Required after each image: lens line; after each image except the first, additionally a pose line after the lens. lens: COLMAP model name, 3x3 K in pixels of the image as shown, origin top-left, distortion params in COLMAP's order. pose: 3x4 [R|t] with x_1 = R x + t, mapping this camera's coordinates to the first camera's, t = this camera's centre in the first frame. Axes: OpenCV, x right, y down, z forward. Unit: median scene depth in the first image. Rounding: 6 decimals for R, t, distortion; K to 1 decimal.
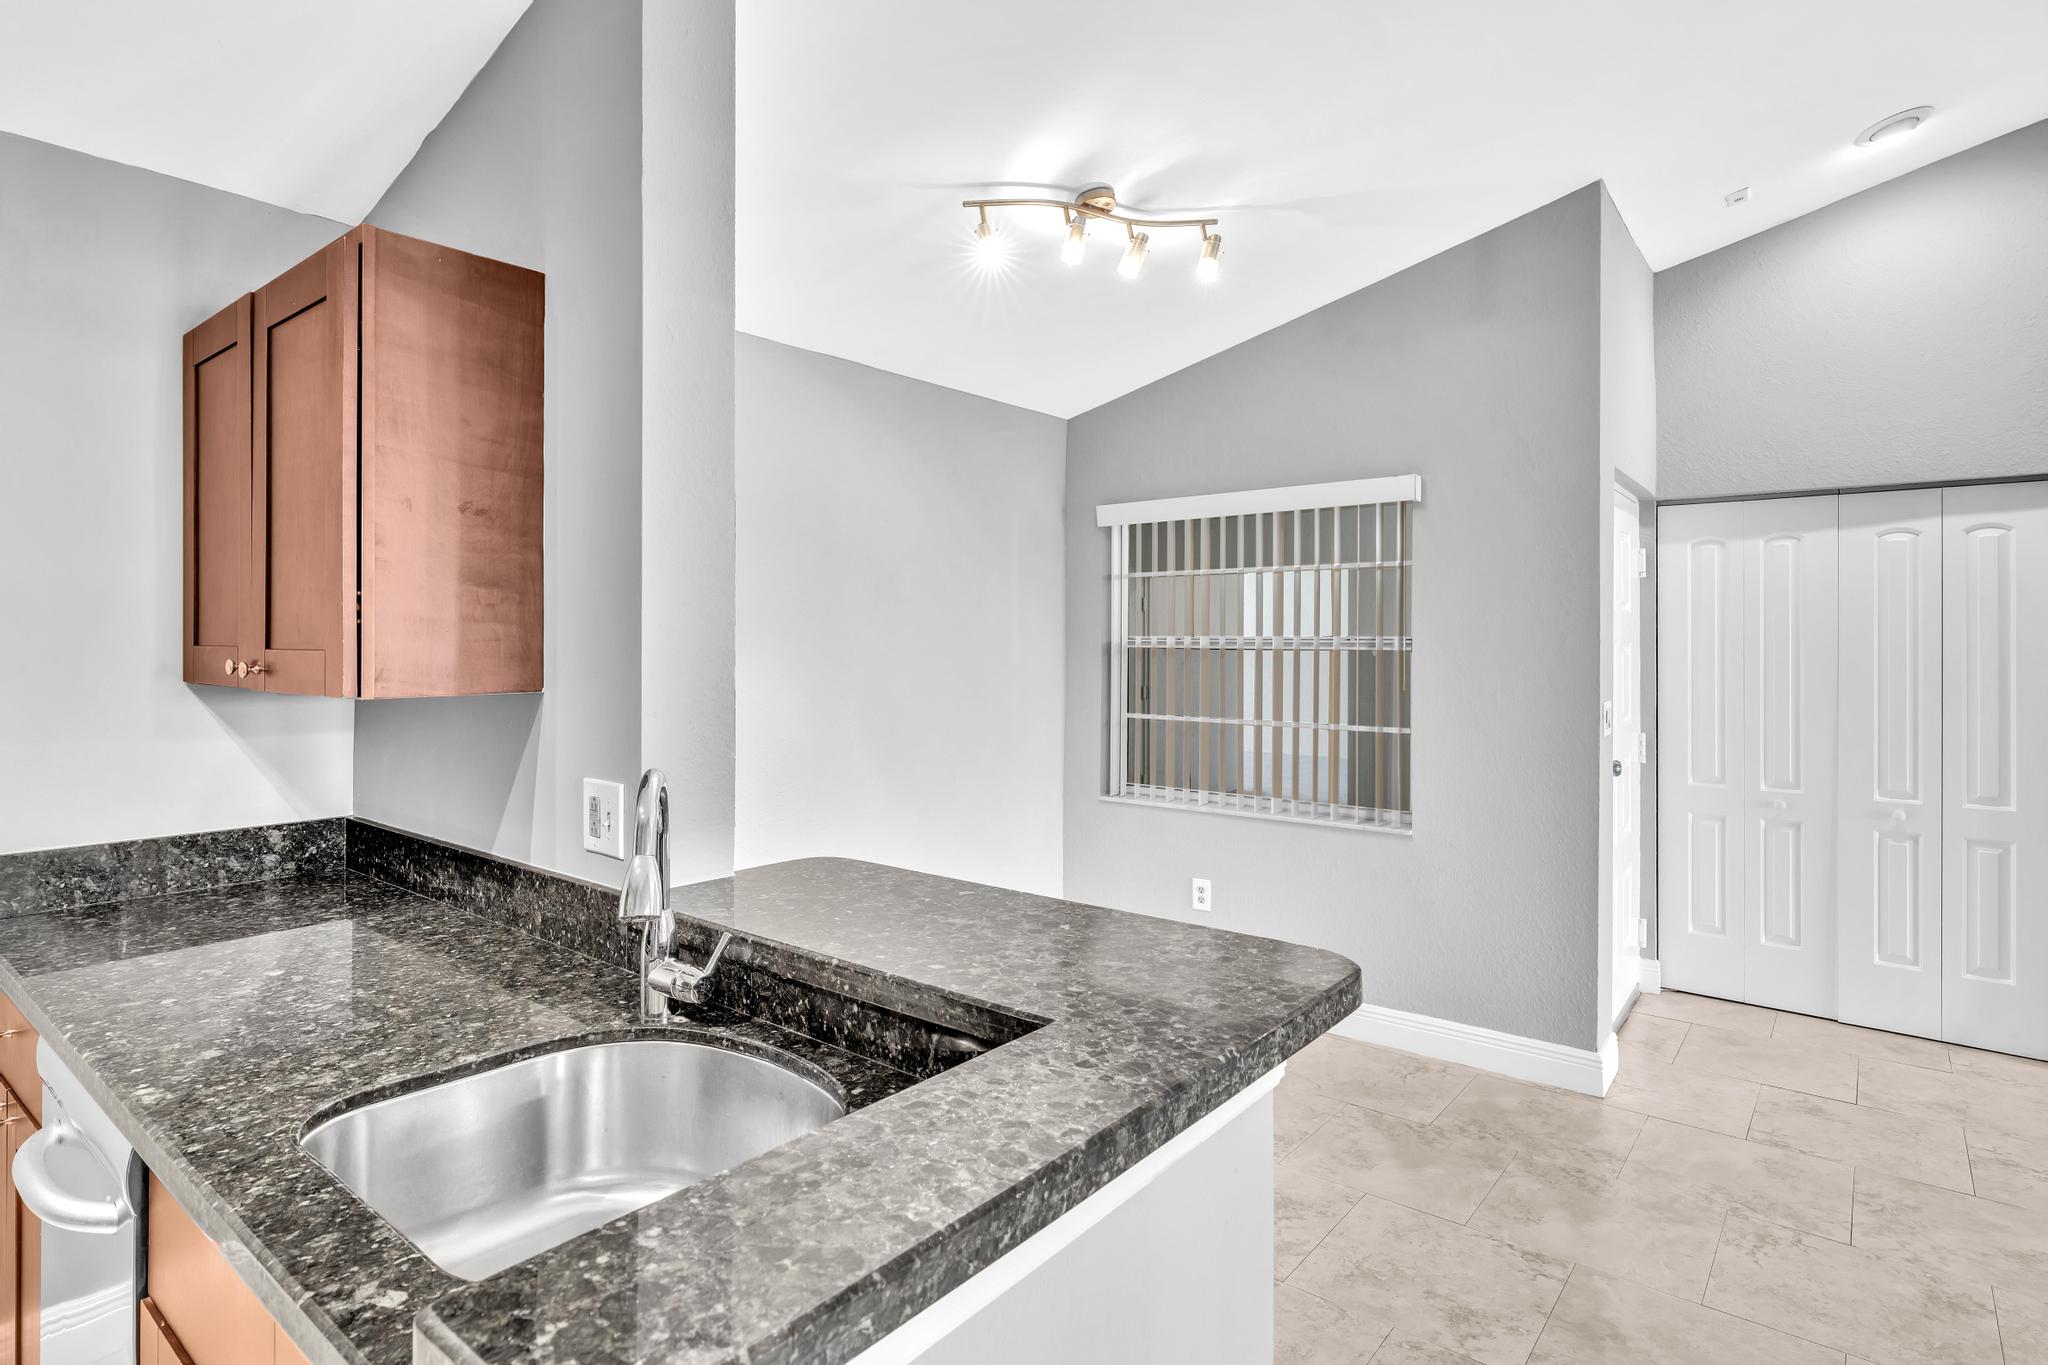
lens RADIAL K [[1066.1, 0, 1027.1], [0, 1066.1, 640.6], [0, 0, 1]] dist [-0.006848, 0.000757]
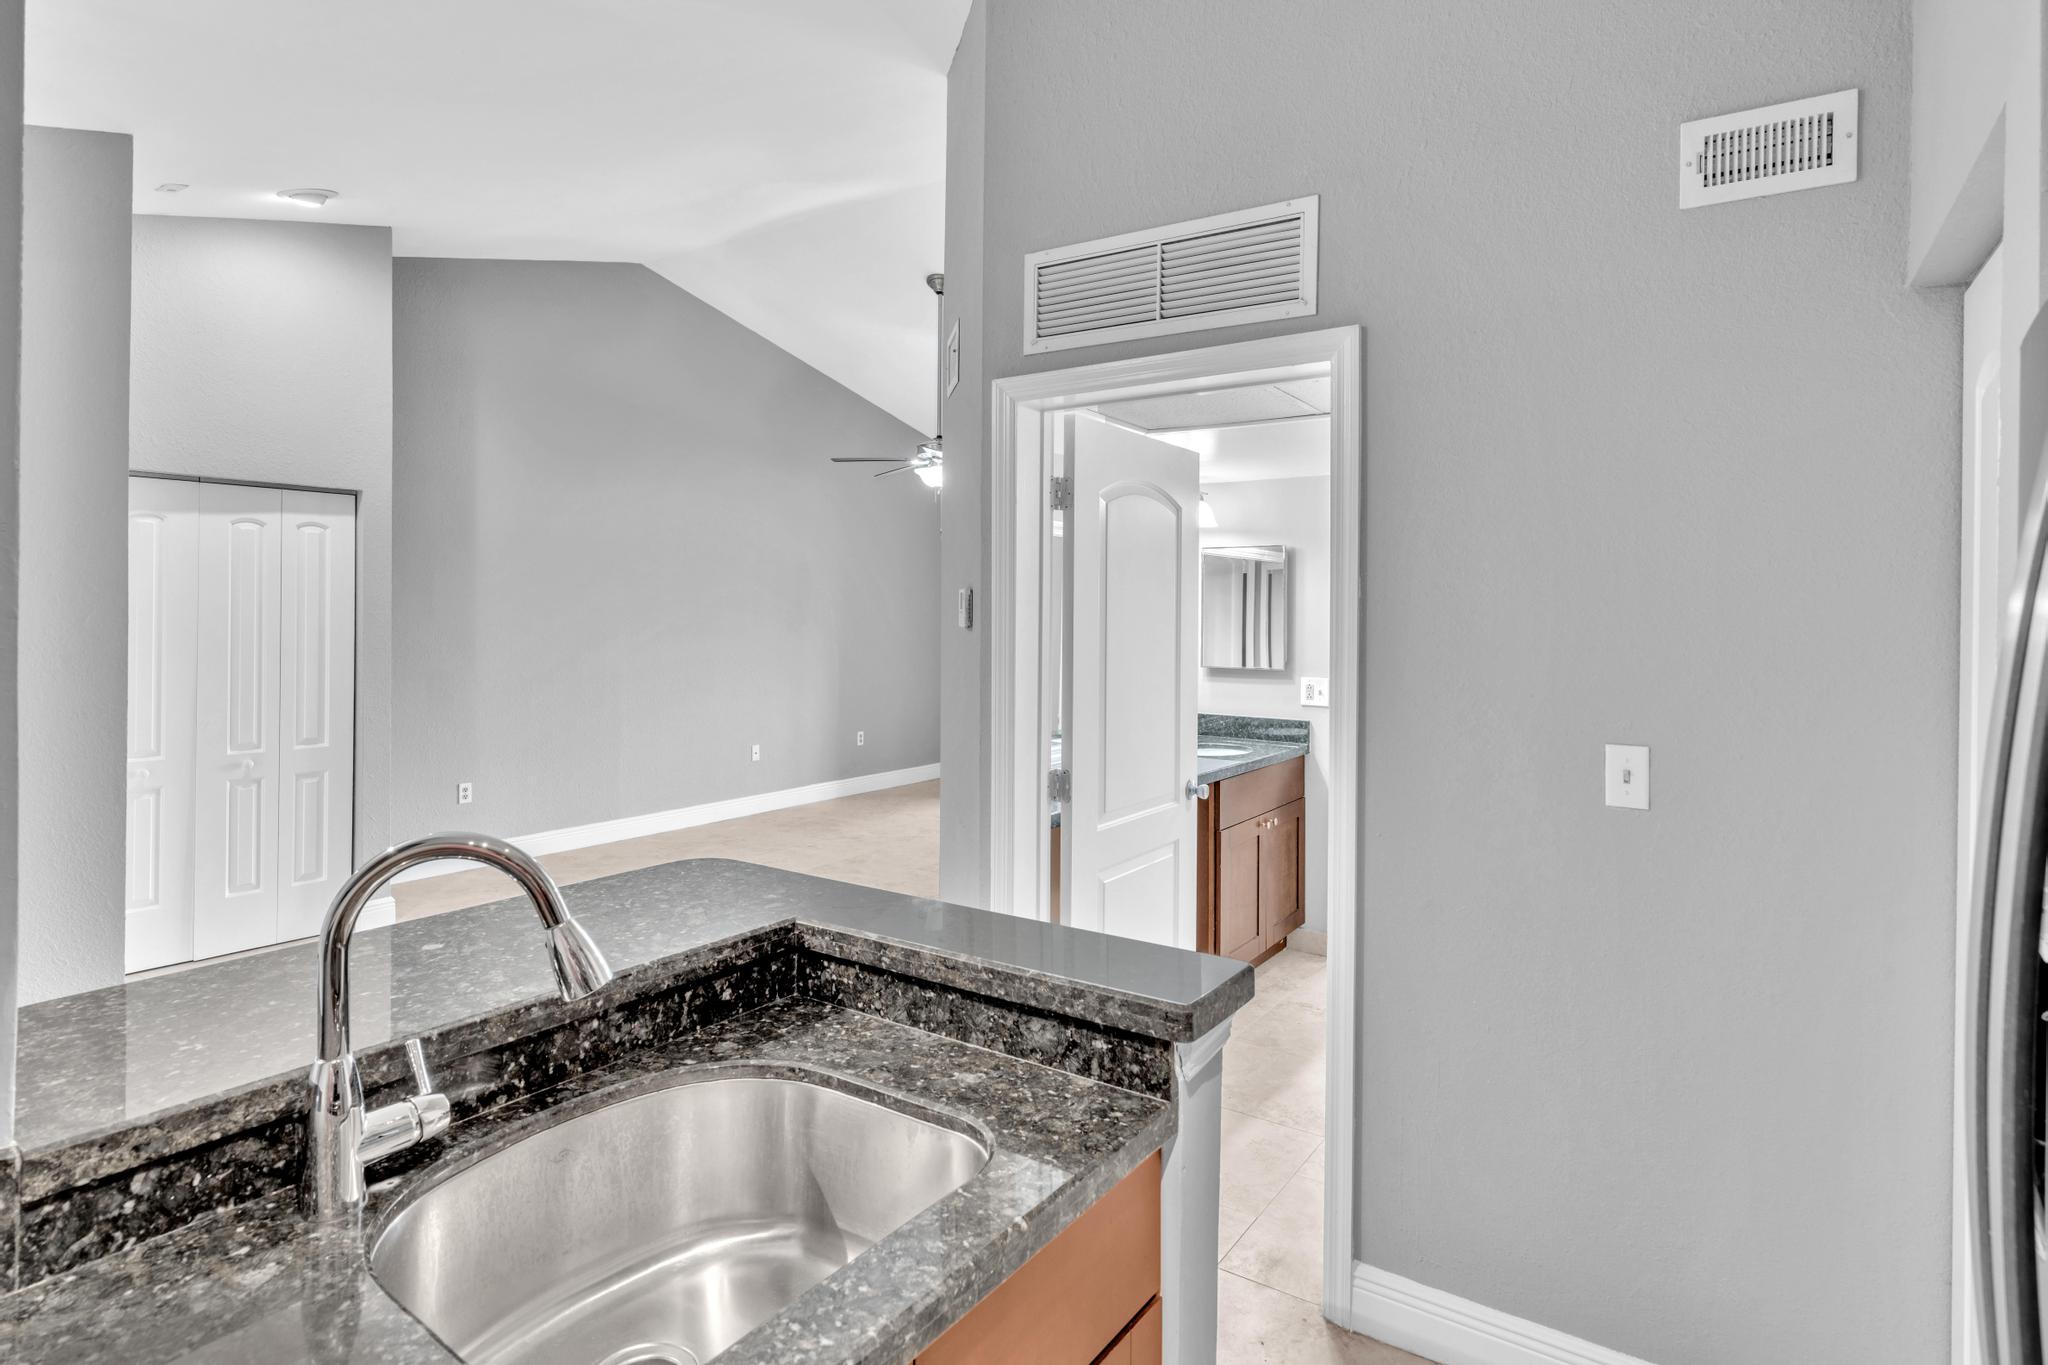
lens RADIAL K [[1061.4, 0, 1014.5], [0, 1061.4, 612.3], [0, 0, 1]] dist [-0.003900, 0.000003]
pose [[-0.062435, -0.003624, 0.998042, -0.909169], [-0.009017, 0.999955, 0.003066, -0.032124], [-0.998008, -0.008808, -0.062465, 0.531678]]
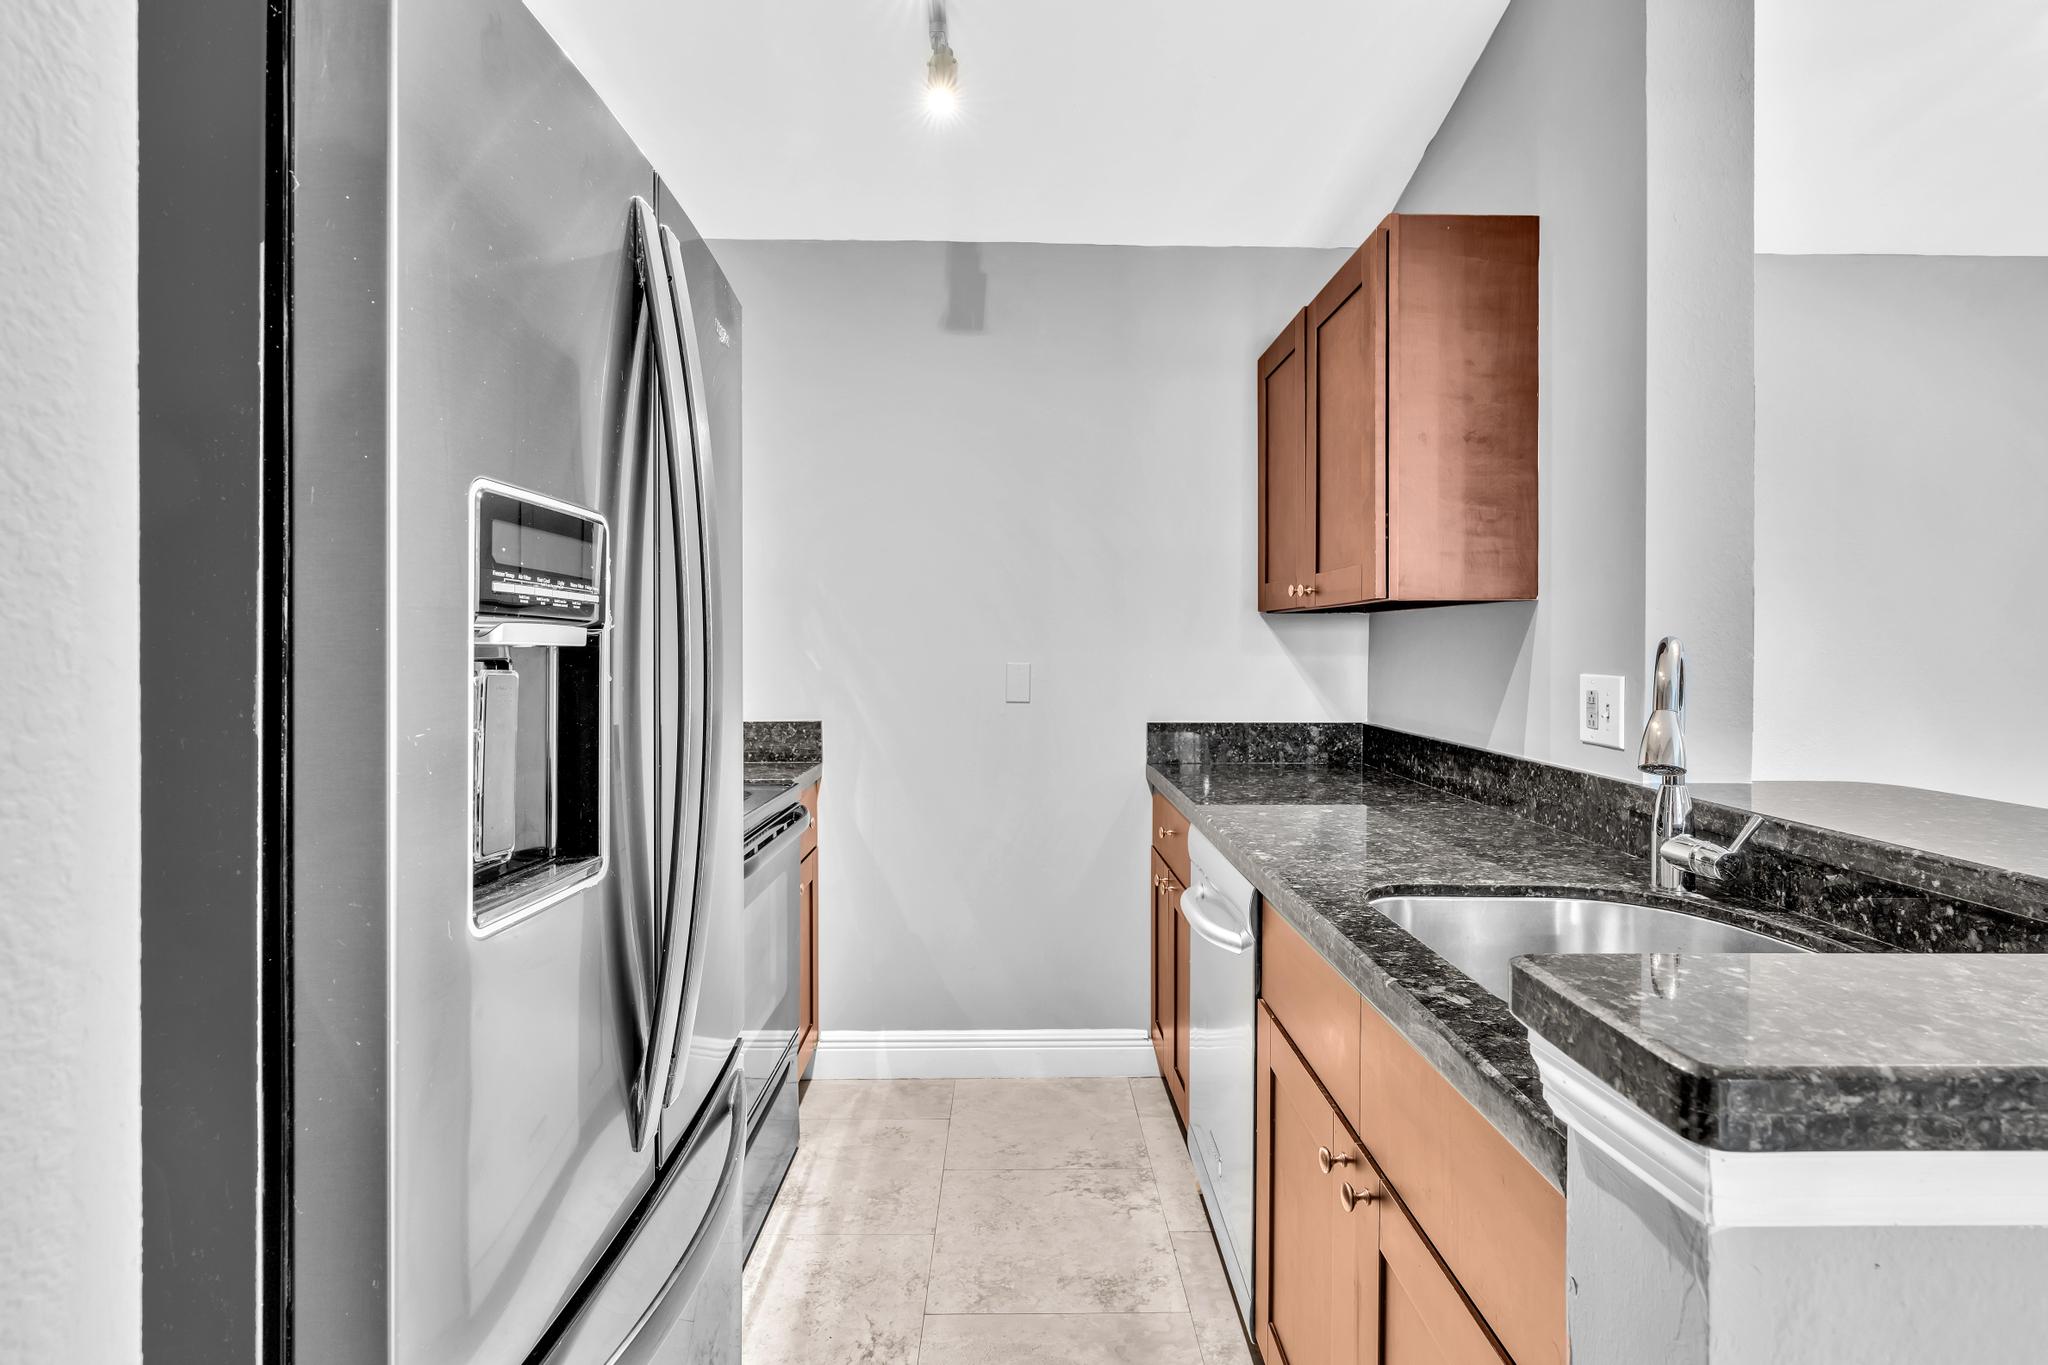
lens RADIAL K [[958.7, 0, 1025.7], [0, 958.7, 652.0], [0, 0, 1]] dist [-0.003721, 0.000855]
pose [[0.638464, 0.004659, -0.769638, -0.036586], [0.001446, 0.999973, 0.007253, 0.104495], [0.769650, -0.005744, 0.638440, -0.036139]]
